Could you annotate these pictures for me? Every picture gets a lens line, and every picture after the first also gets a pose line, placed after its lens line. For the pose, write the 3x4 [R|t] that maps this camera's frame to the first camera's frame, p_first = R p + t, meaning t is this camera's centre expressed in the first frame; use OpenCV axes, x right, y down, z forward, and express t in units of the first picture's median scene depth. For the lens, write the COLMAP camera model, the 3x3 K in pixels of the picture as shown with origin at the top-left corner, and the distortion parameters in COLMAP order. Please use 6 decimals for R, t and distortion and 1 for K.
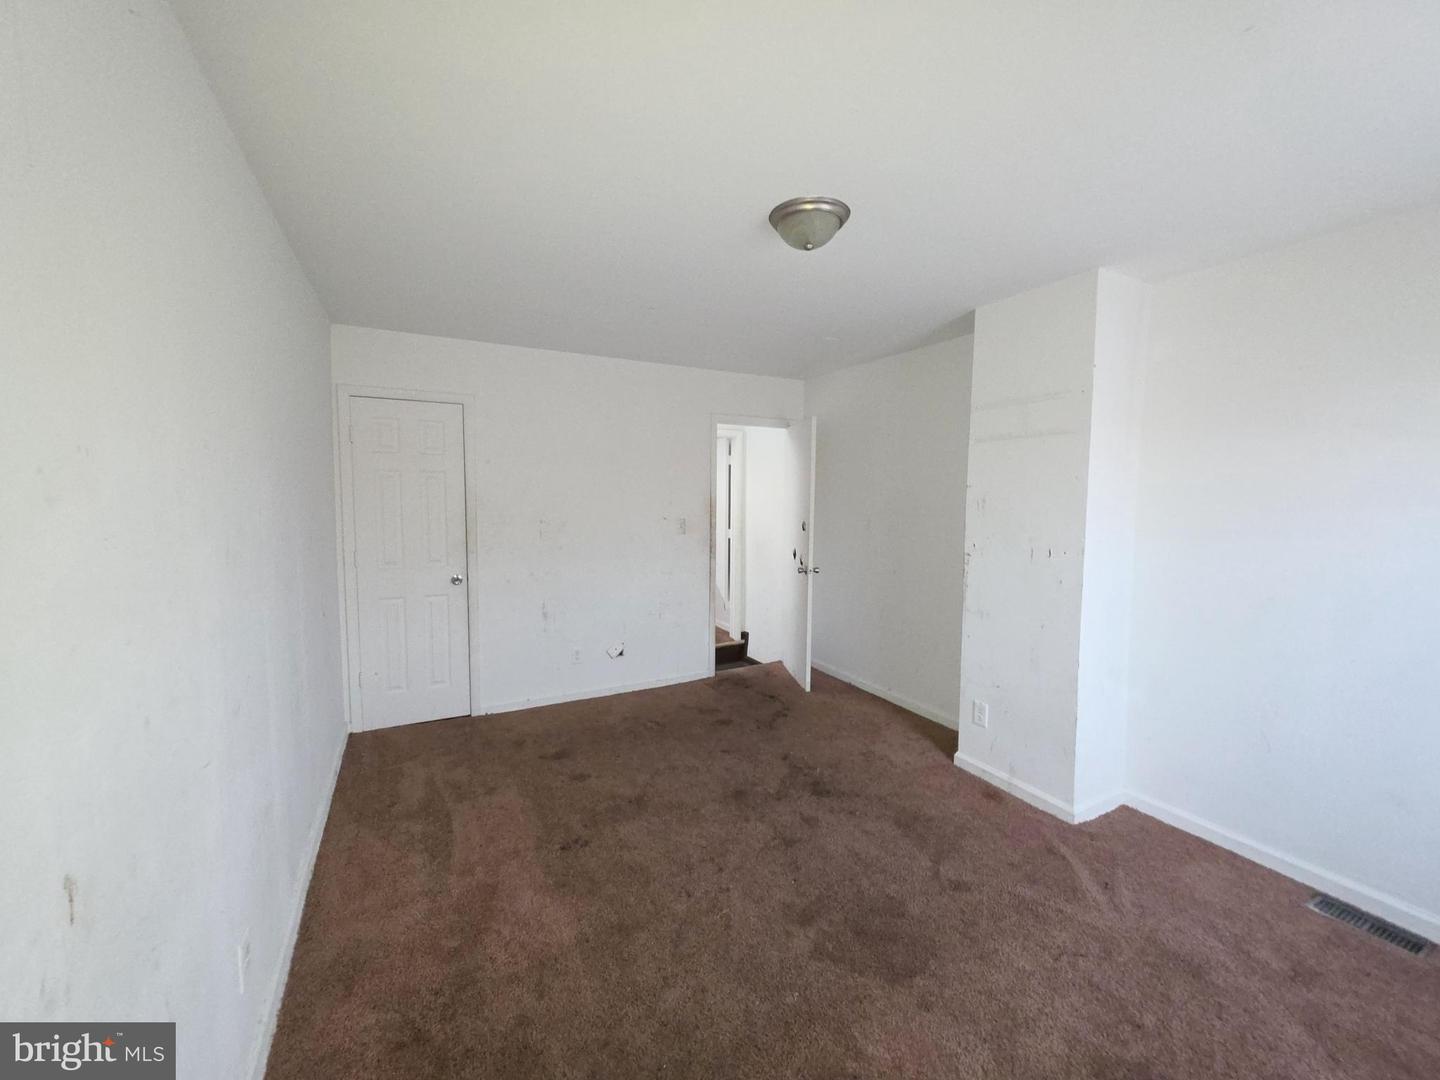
lens RADIAL K [[573.7, 0, 713.6], [0, 573.7, 538.1], [0, 0, 1]] dist [-0.001550, 0.000193]
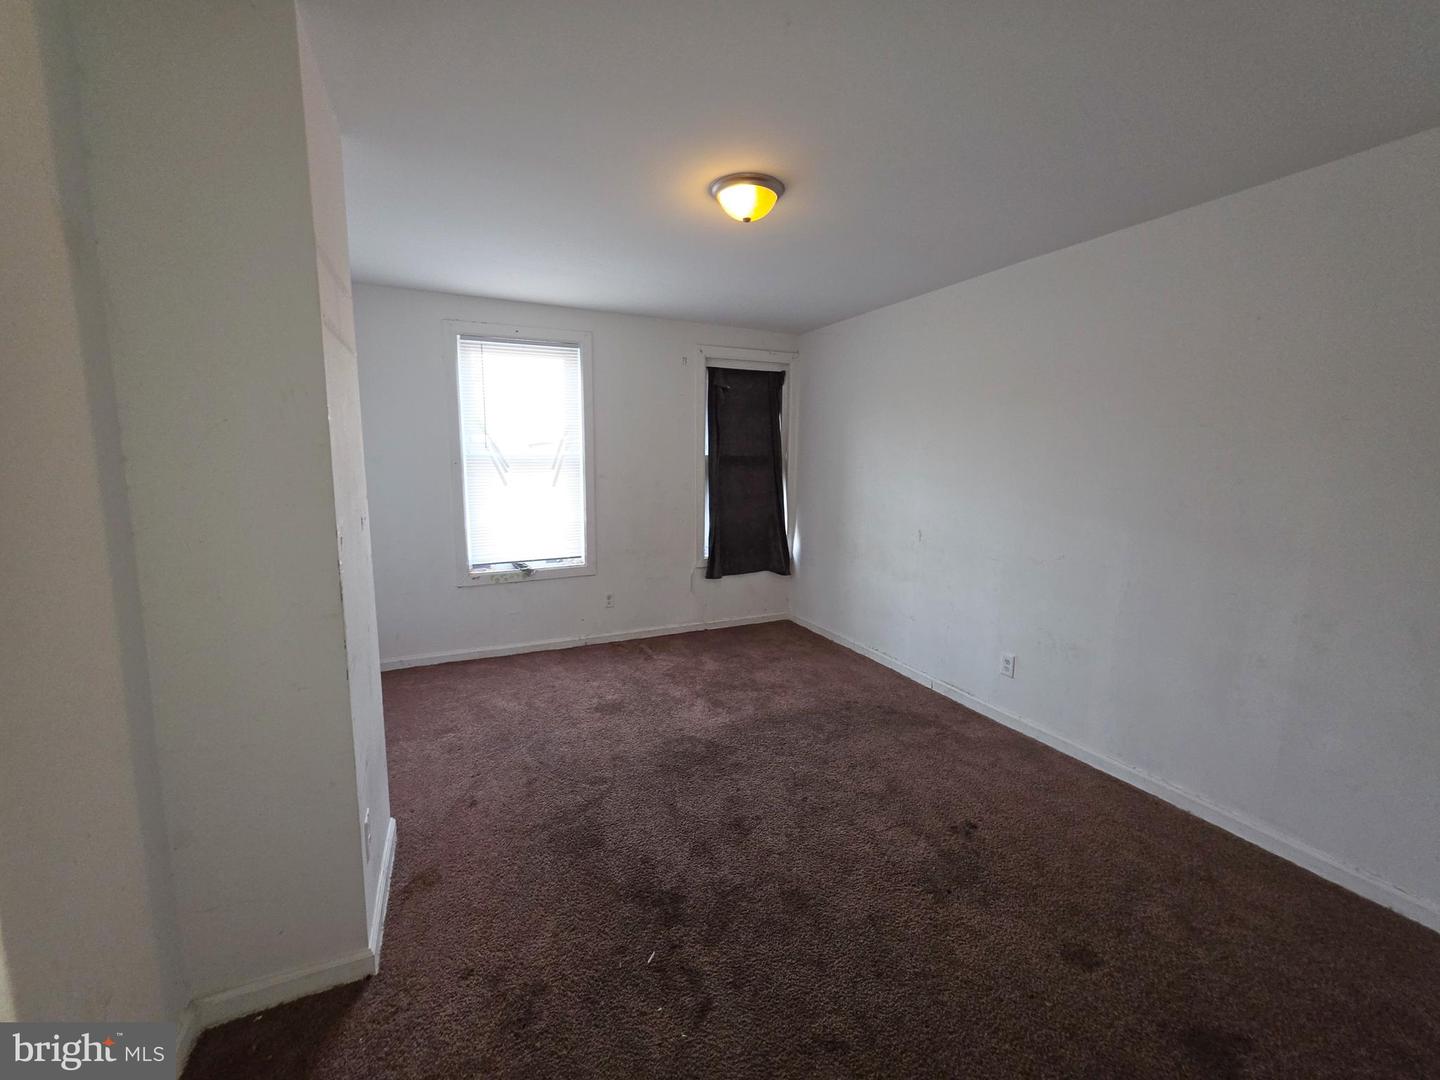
lens RADIAL K [[573.7, 0, 716.1], [0, 573.7, 537.8], [0, 0, 1]] dist [-0.001550, 0.000193]
pose [[-0.999020, -0.025946, 0.035856, 0.145184], [-0.017528, 0.975841, 0.217776, -0.131376], [-0.040640, 0.216934, -0.975340, 1.882423]]
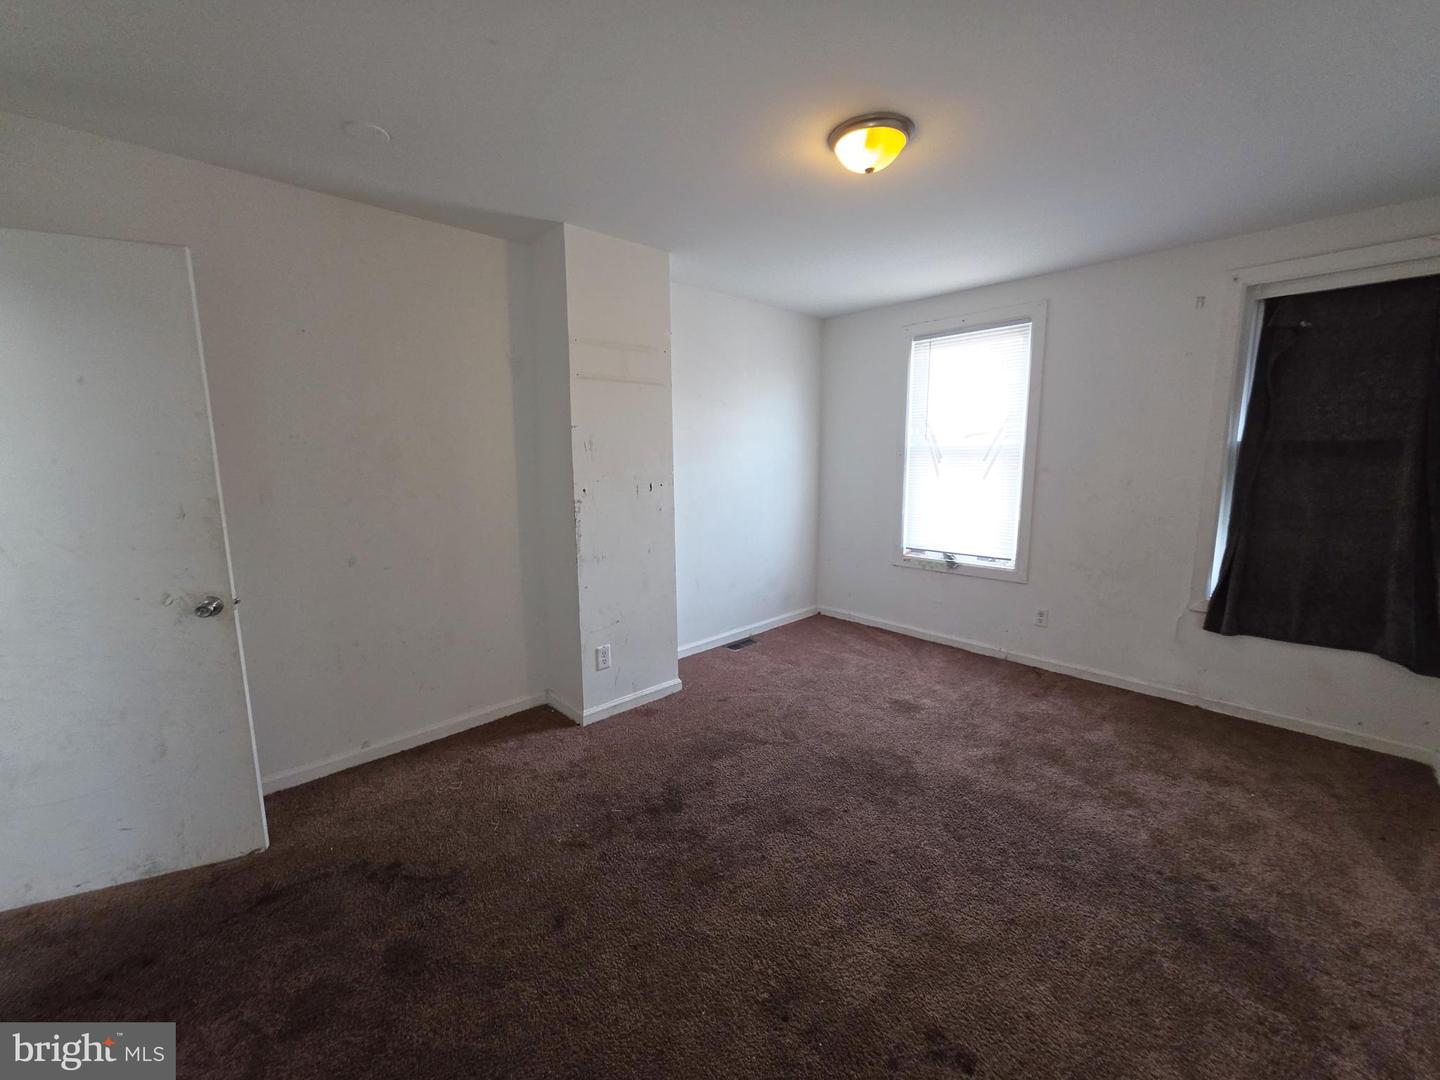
lens RADIAL K [[573.7, 0, 719.3], [0, 573.7, 538.5], [0, 0, 1]] dist [-0.001550, 0.000193]
pose [[-0.280969, -0.154012, 0.947278, -0.655375], [0.075565, 0.980425, 0.181815, -0.082880], [-0.956737, 0.122666, -0.263831, 1.340962]]
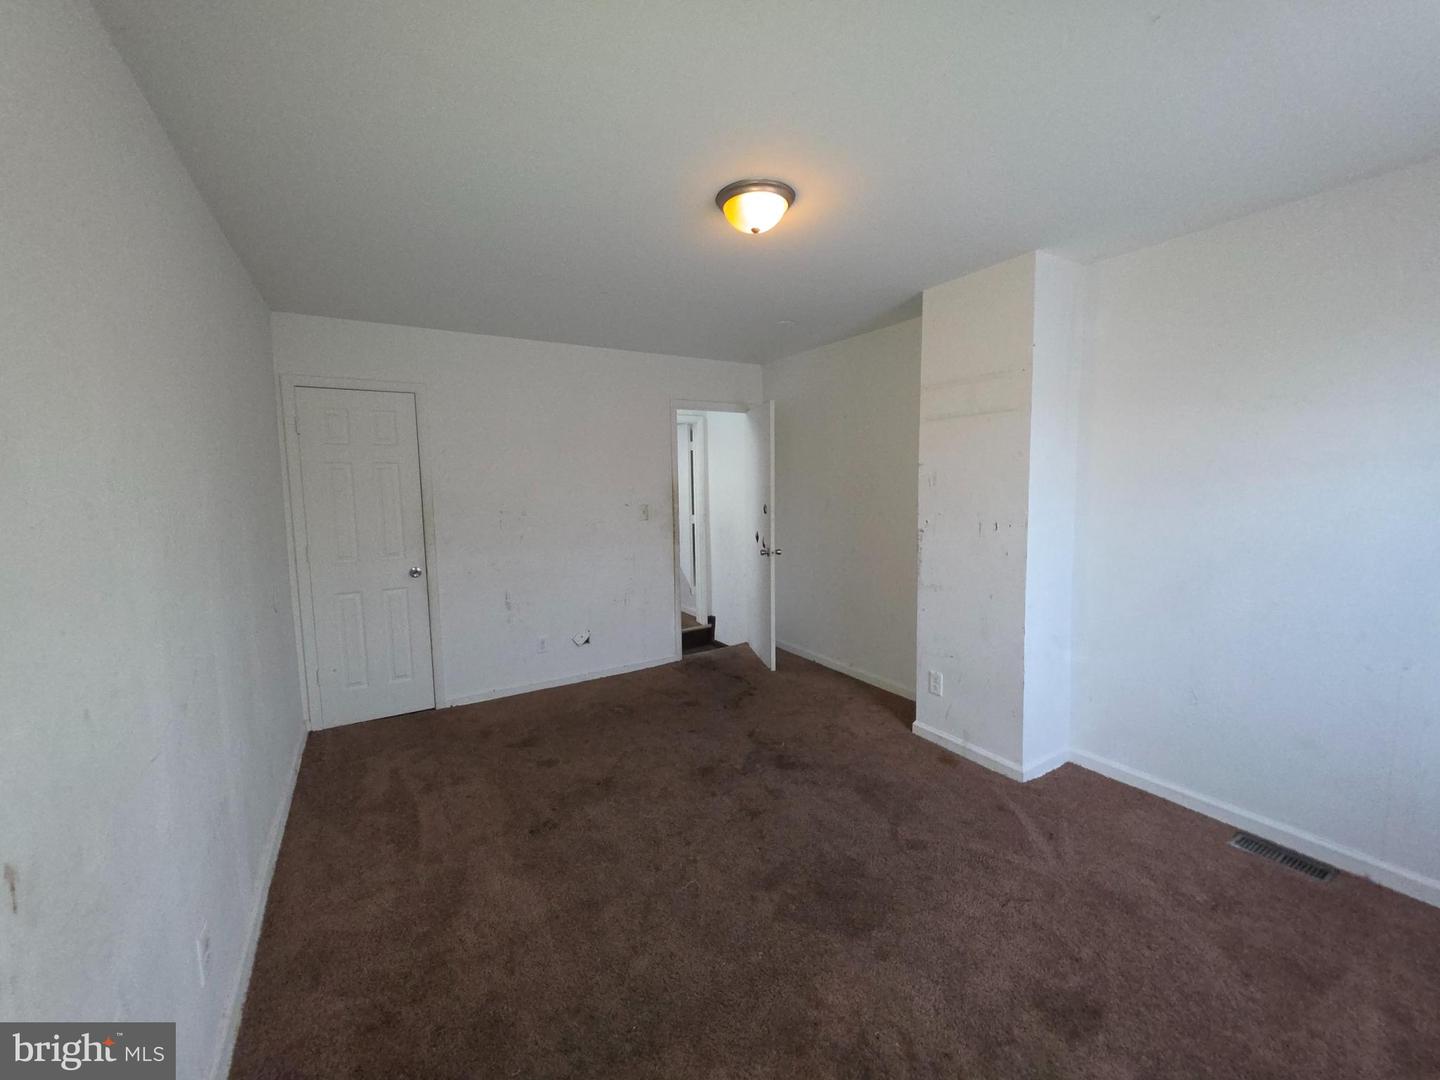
lens RADIAL K [[573.7, 0, 714.2], [0, 573.7, 538.6], [0, 0, 1]] dist [-0.001550, 0.000193]
pose [[0.998076, -0.029582, 0.054484, 0.018806], [0.028481, 0.999377, 0.020867, 0.013666], [-0.055067, -0.019275, 0.998297, -0.015766]]
